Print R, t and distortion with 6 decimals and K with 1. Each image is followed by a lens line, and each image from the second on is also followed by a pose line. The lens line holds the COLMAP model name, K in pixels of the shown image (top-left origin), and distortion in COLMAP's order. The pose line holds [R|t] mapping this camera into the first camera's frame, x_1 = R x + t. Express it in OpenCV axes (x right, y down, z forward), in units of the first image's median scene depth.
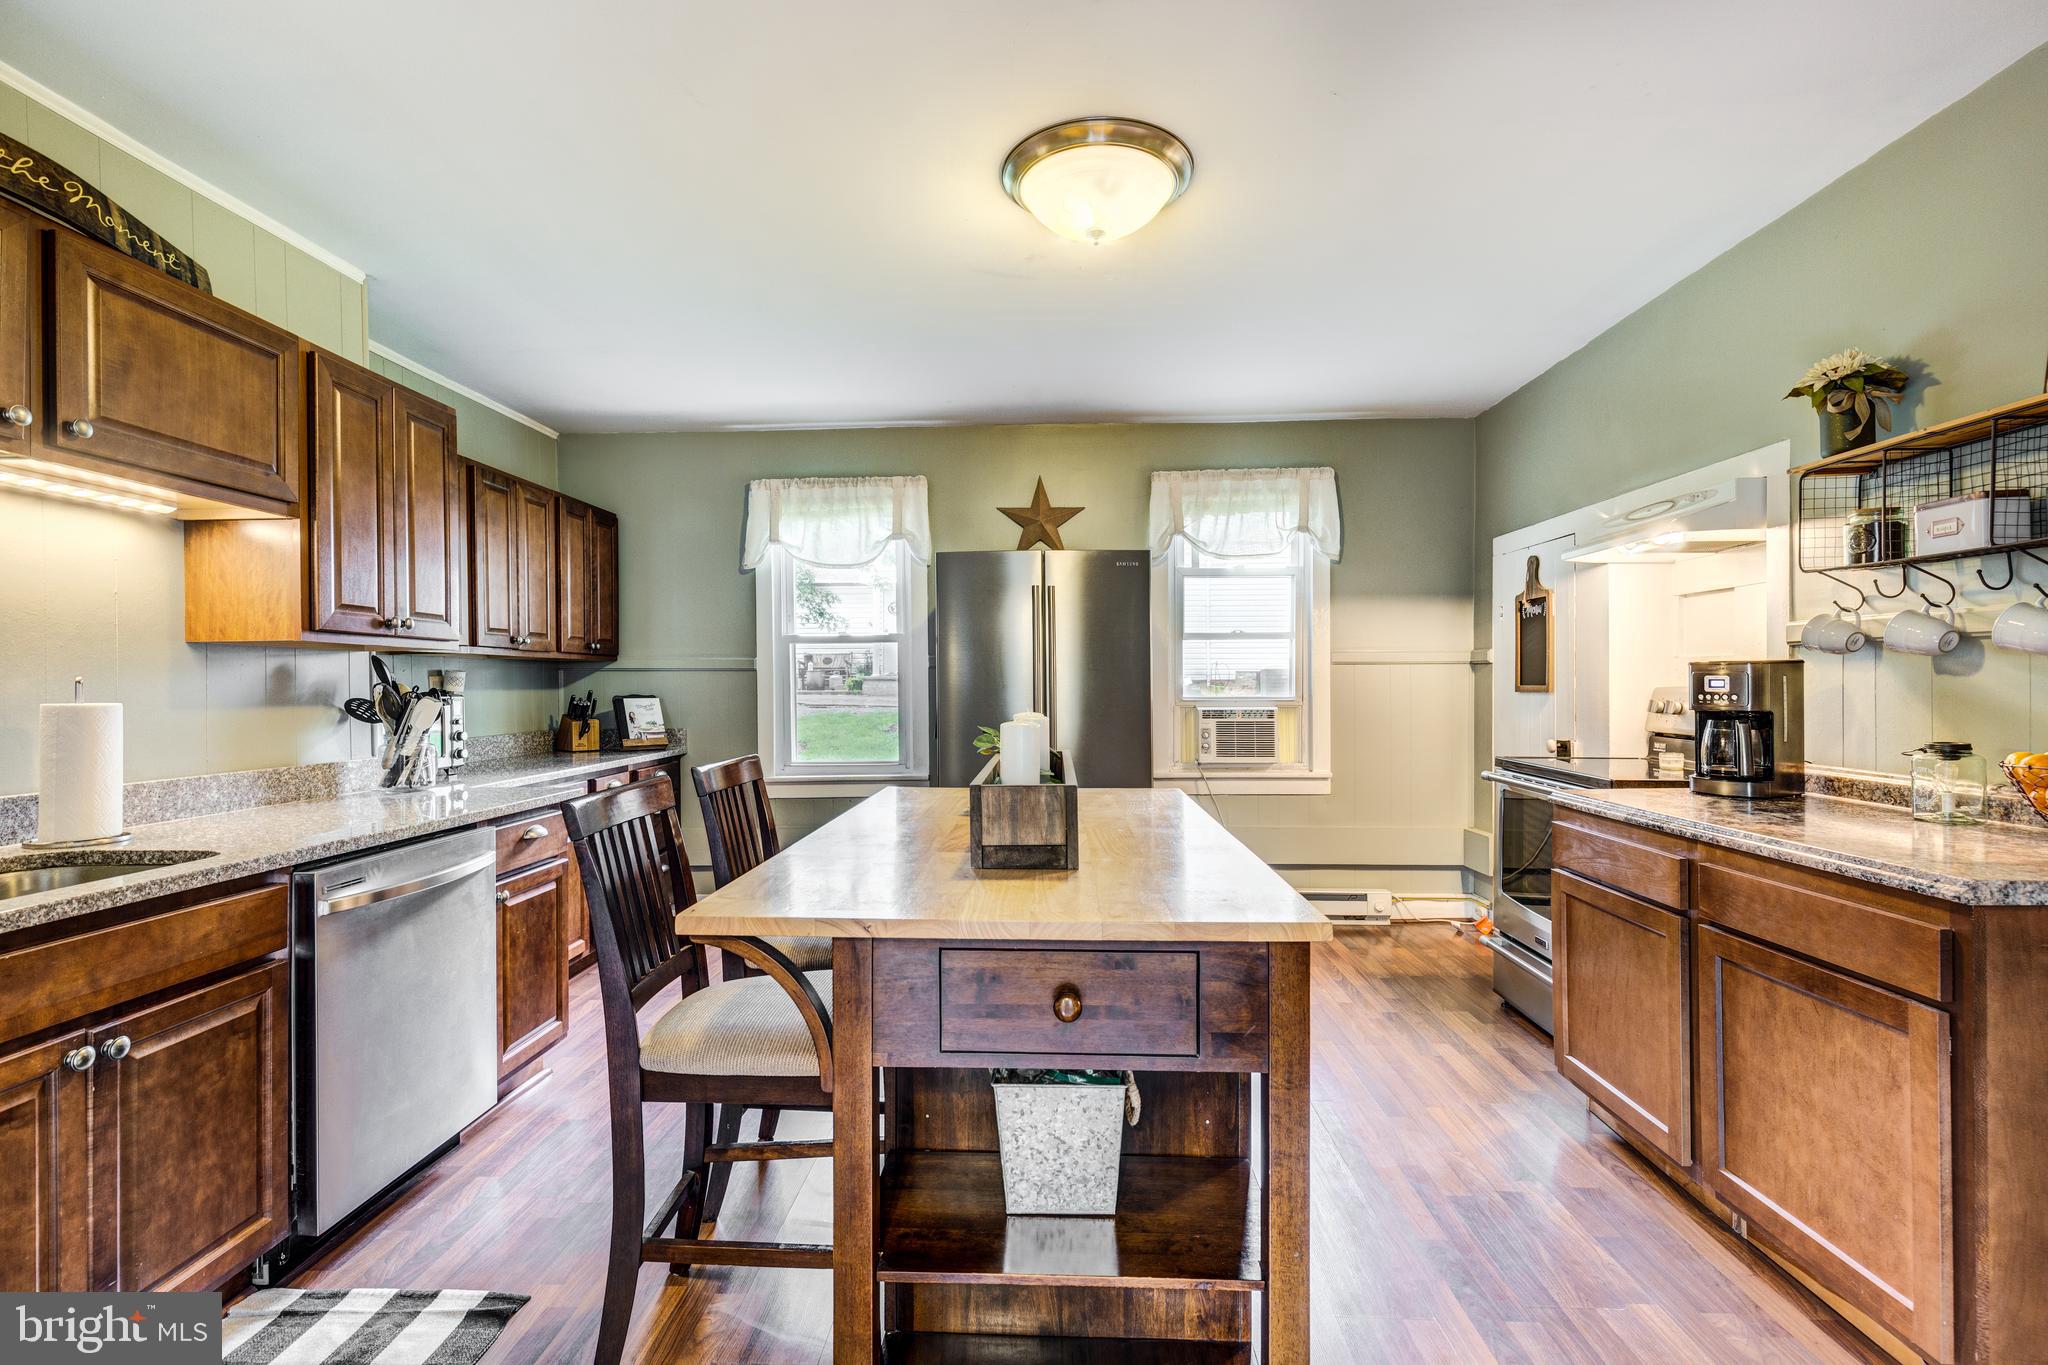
lens RADIAL K [[965.3, 0, 1024.0], [0, 965.3, 691.2], [0, 0, 1]] dist [0.005177, -0.003374]
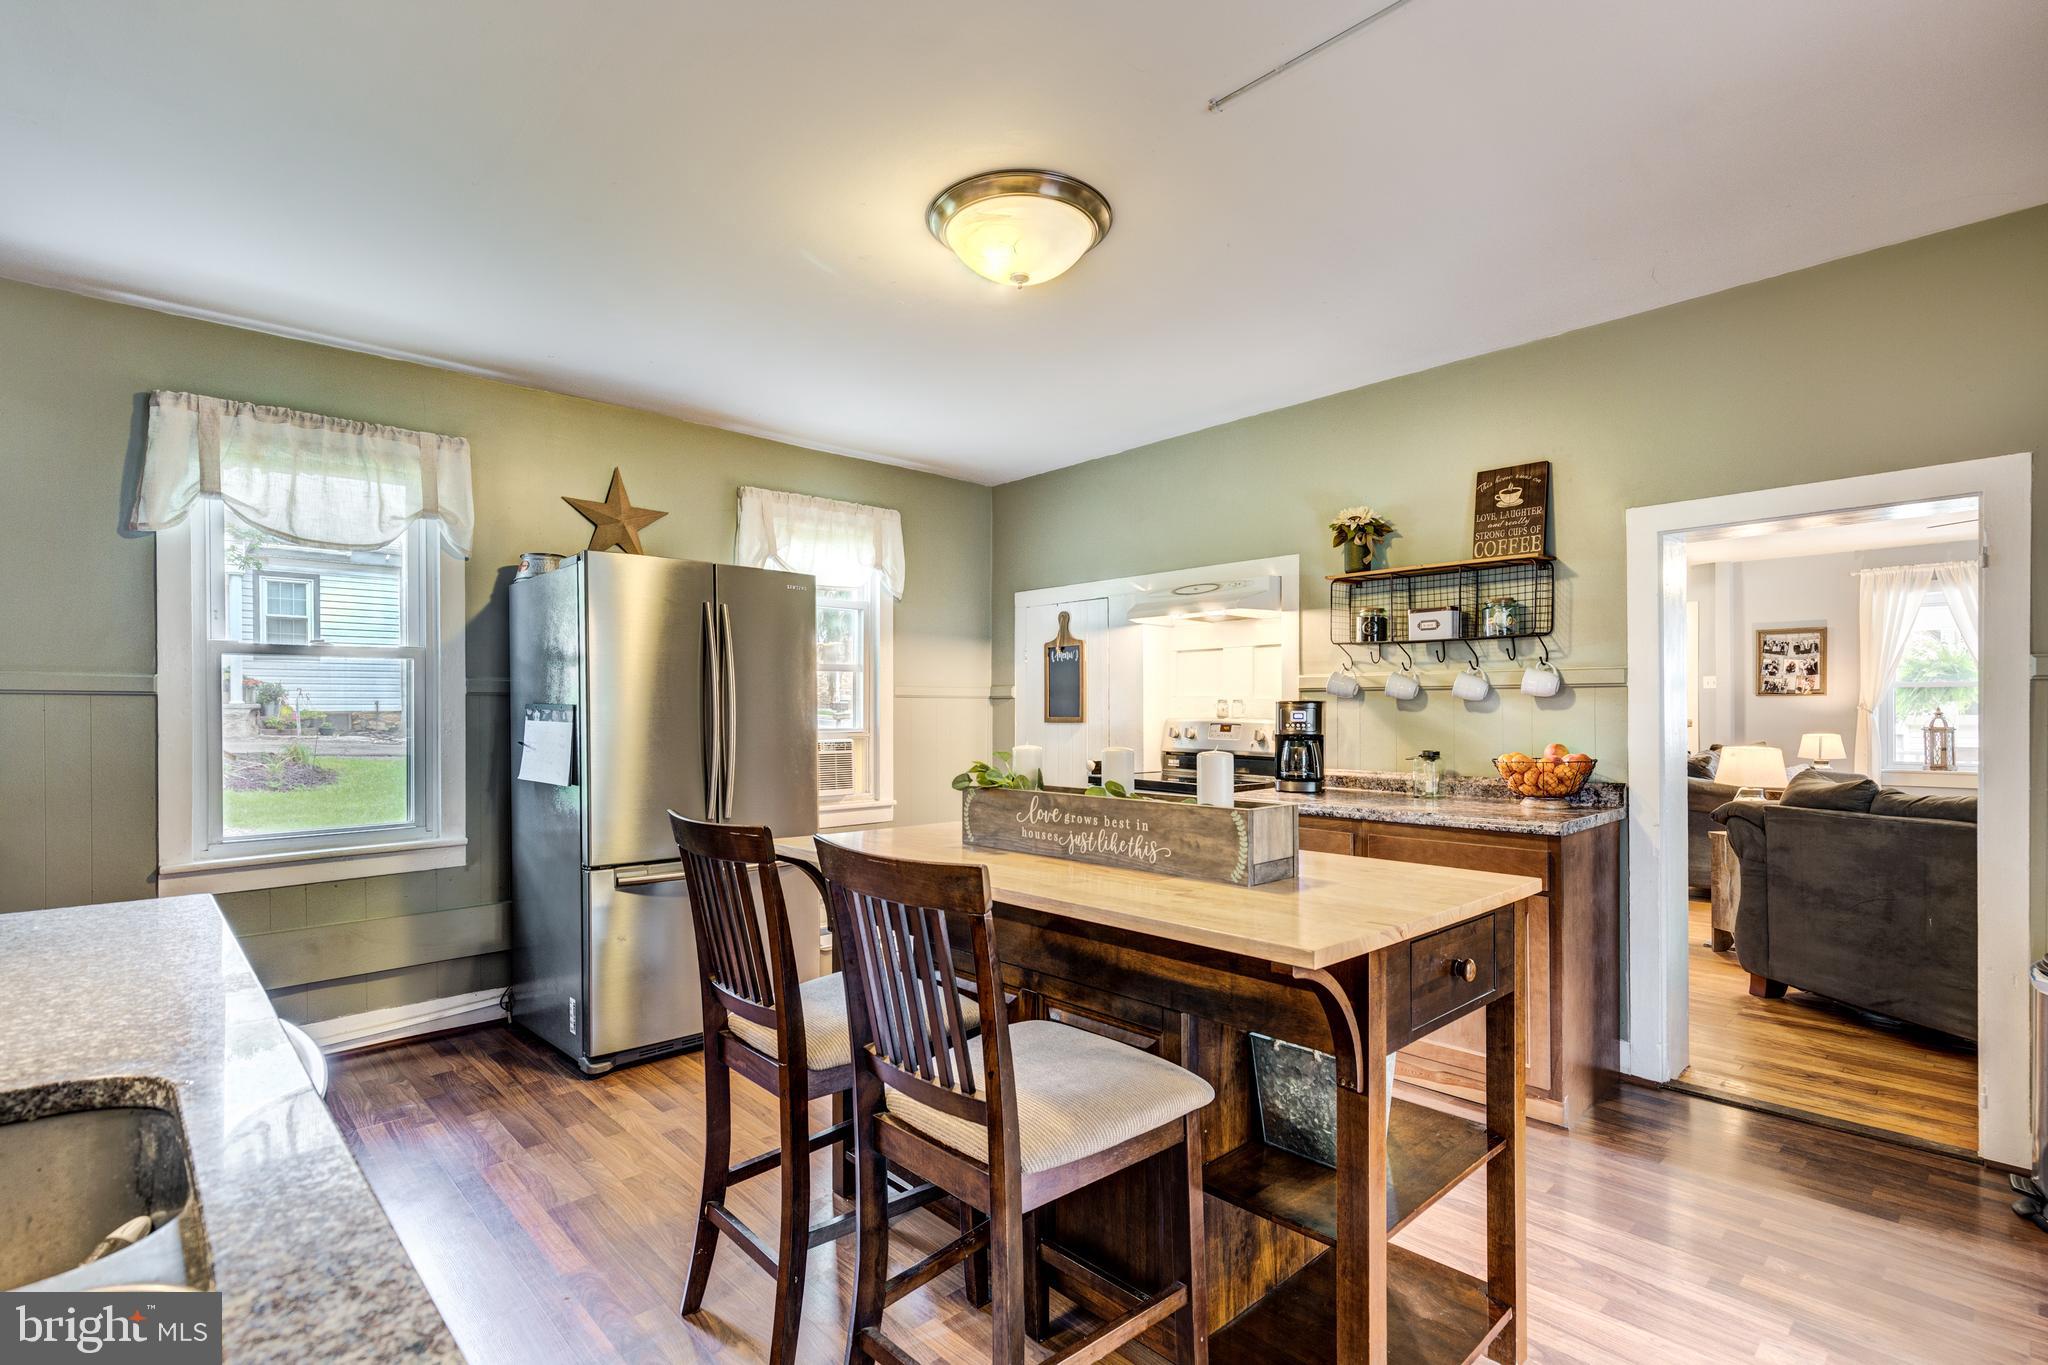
lens RADIAL K [[965.3, 0, 1098.4], [0, 965.3, 713.4], [0, 0, 1]] dist [0.005177, -0.003374]
pose [[0.673900, 0.001115, 0.738822, -0.373552], [0.004963, 0.999969, -0.006035, -0.003258], [-0.738806, 0.007734, 0.673874, 0.151356]]
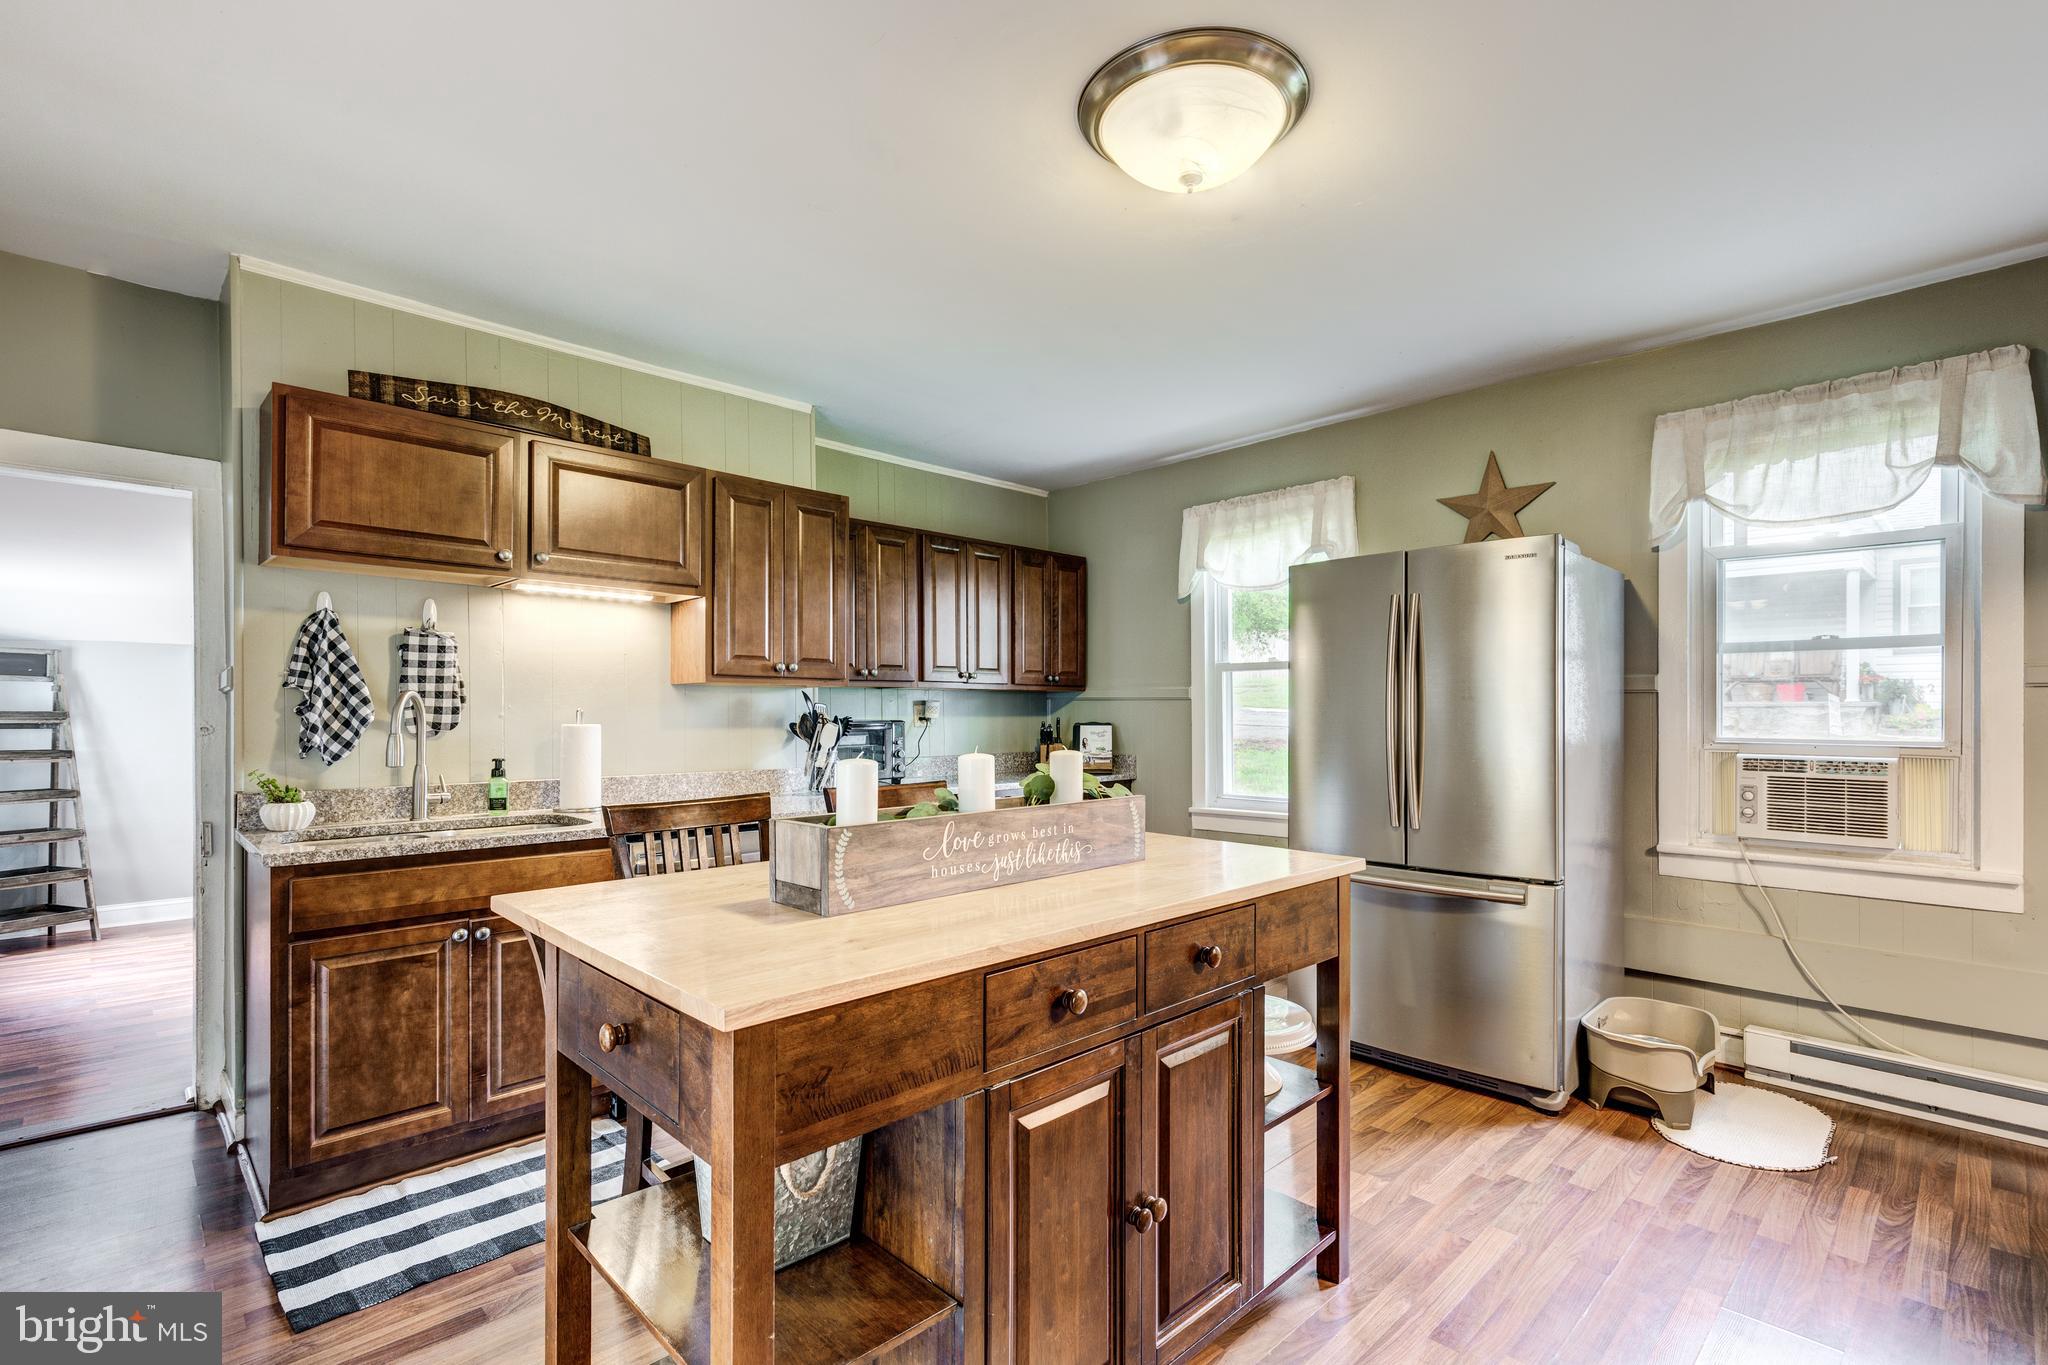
lens RADIAL K [[965.3, 0, 965.5], [0, 965.3, 714.8], [0, 0, 1]] dist [0.005177, -0.003374]
pose [[0.701584, 0.009248, -0.712527, 0.323785], [-0.010146, 0.999944, 0.002988, -0.007773], [0.712515, 0.005133, 0.701638, 0.168031]]
